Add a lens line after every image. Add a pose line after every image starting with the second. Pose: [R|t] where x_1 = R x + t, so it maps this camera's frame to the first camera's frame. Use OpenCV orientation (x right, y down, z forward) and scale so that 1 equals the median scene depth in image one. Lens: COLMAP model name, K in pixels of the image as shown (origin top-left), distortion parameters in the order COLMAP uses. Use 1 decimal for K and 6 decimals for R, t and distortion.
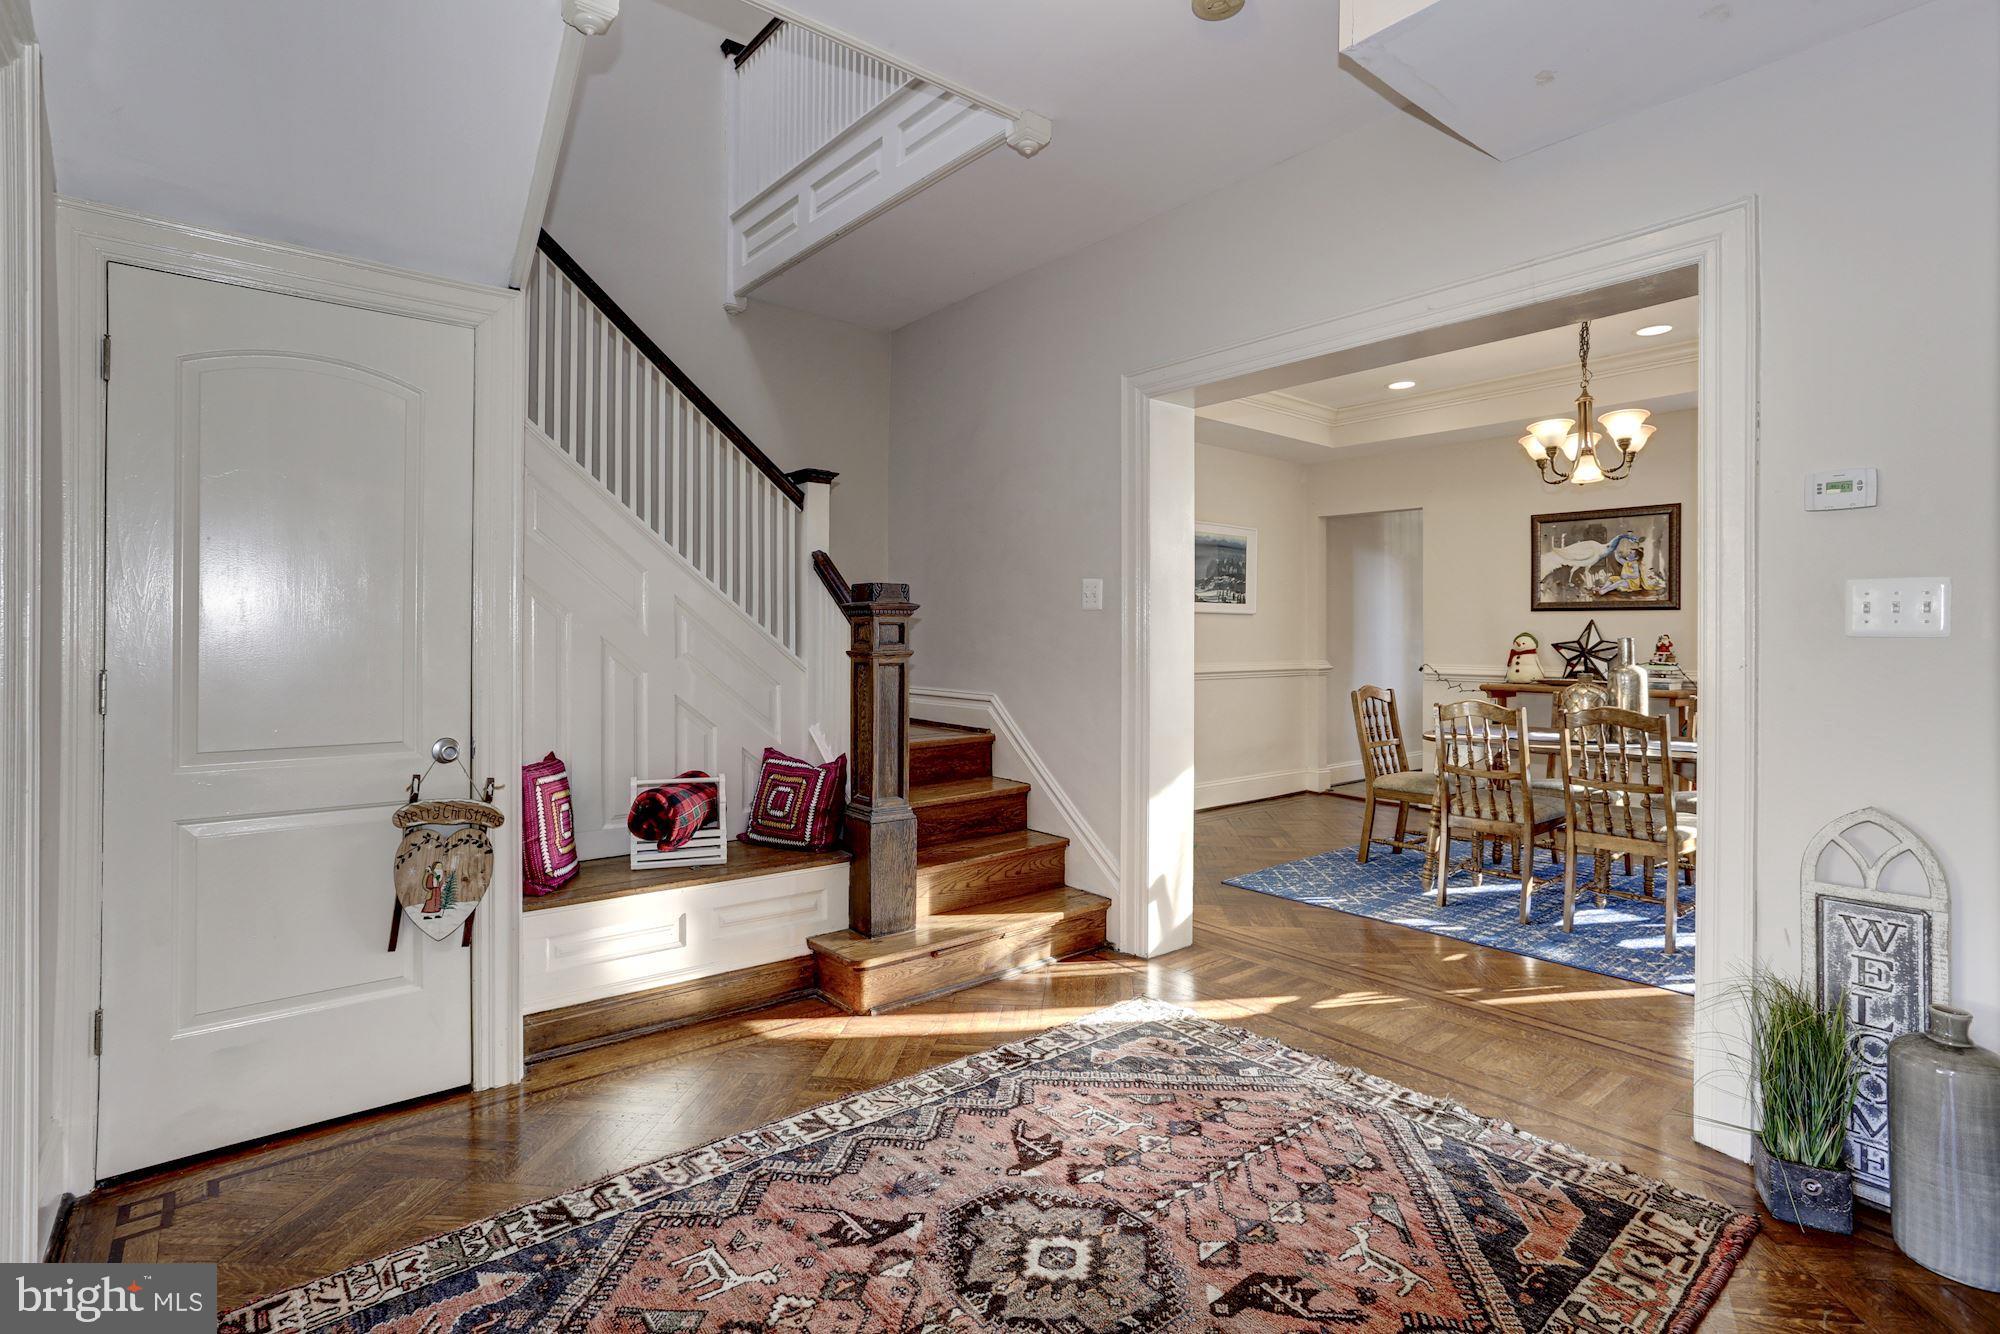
lens RADIAL K [[969.7, 0, 995.4], [0, 969.7, 627.5], [0, 0, 1]] dist [-0.028995, 0.013212]
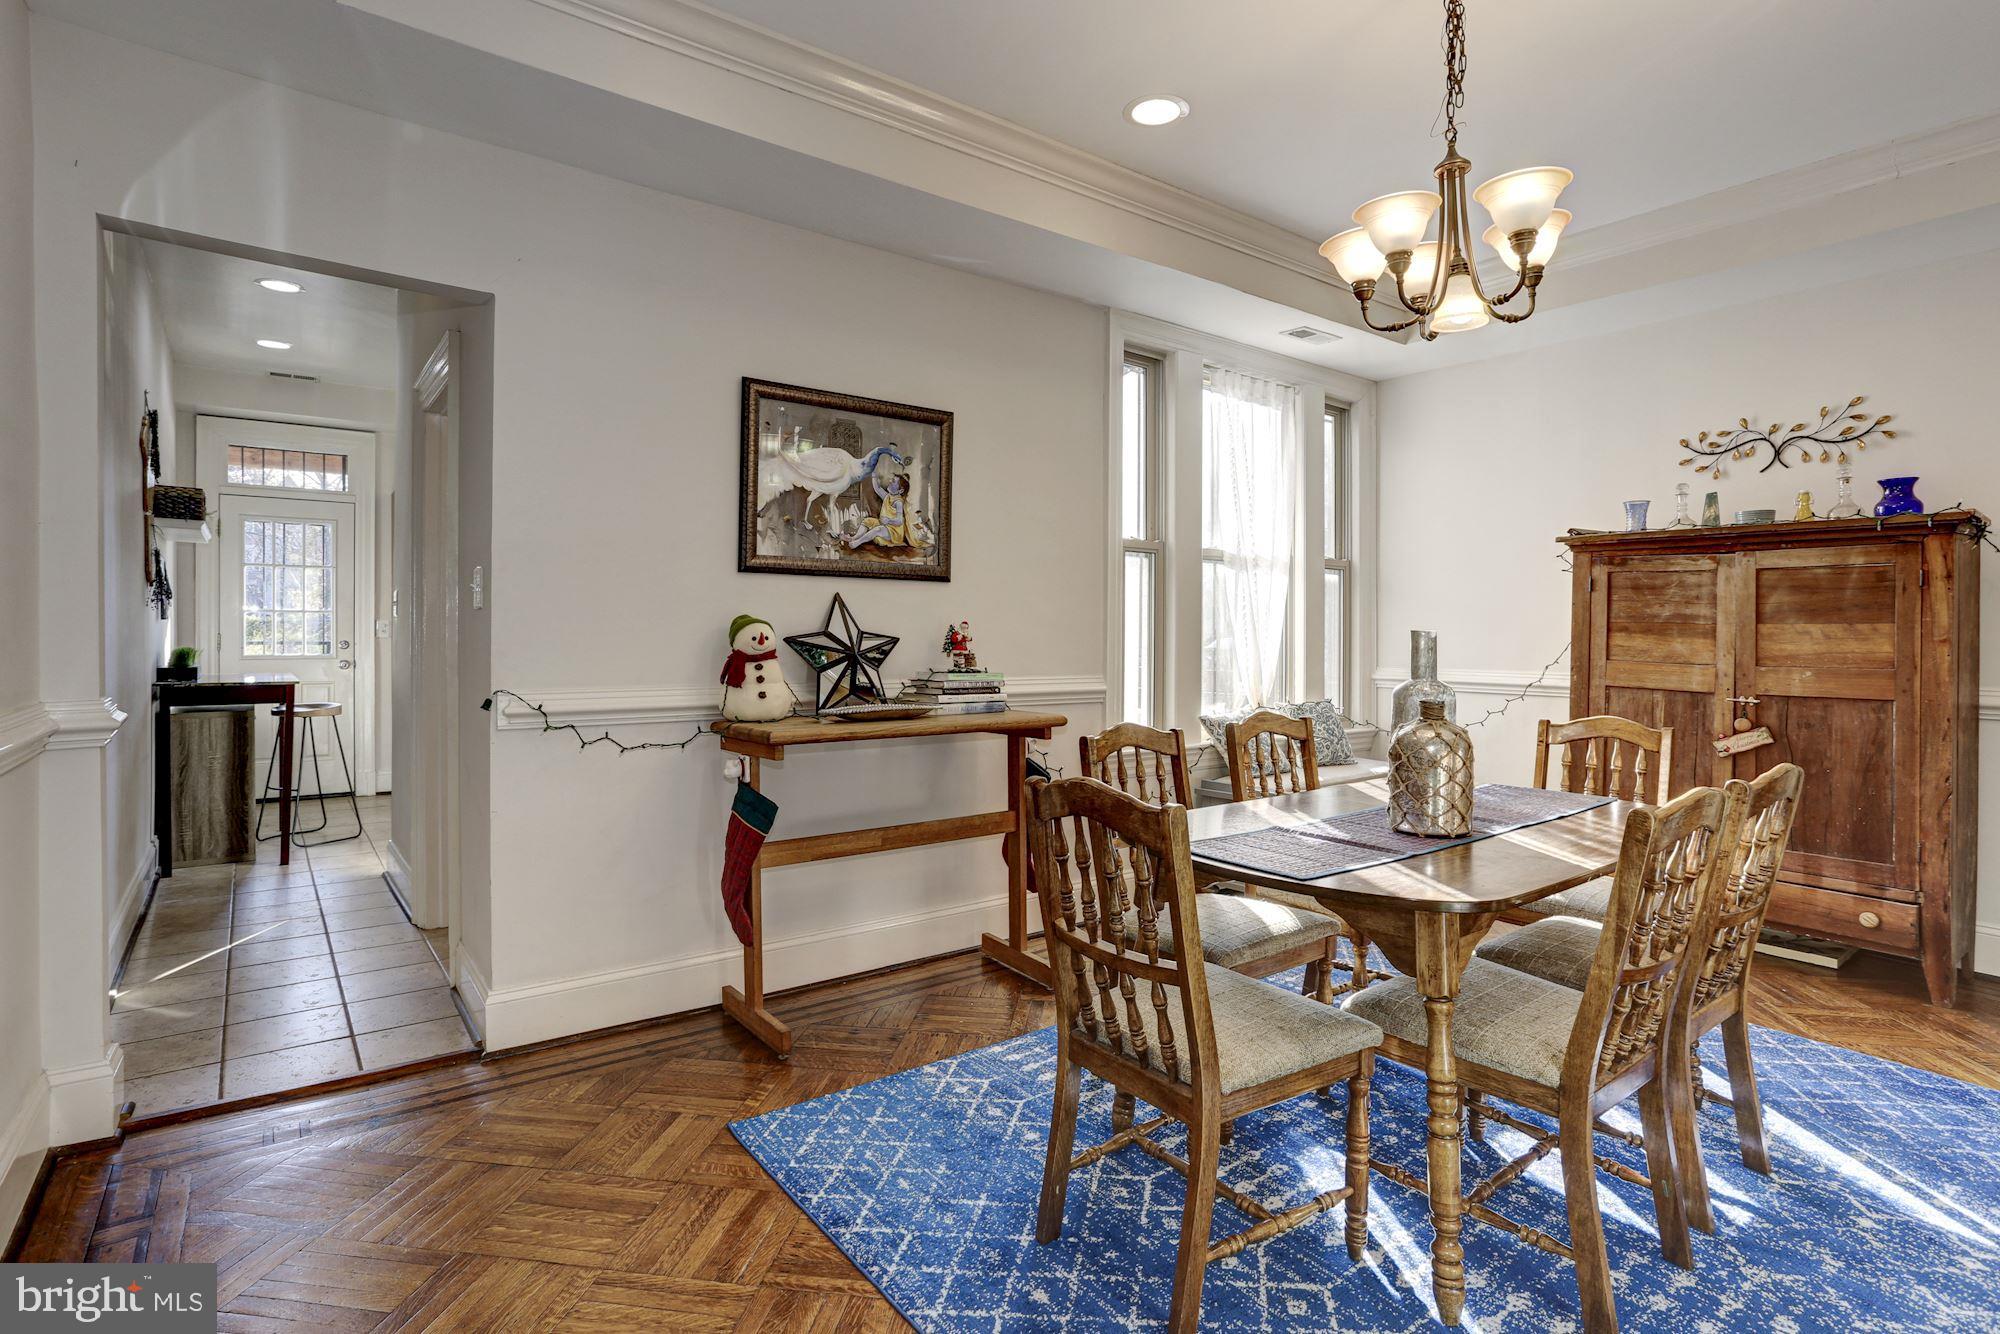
lens RADIAL K [[1011.3, 0, 992.8], [0, 1011.3, 646.6], [0, 0, 1]] dist [-0.004736, 0.000263]
pose [[0.041653, -0.019289, 0.998946, 0.046929], [-0.015003, 0.999689, 0.019929, 0.009909], [-0.999019, -0.015818, 0.041350, 0.901110]]
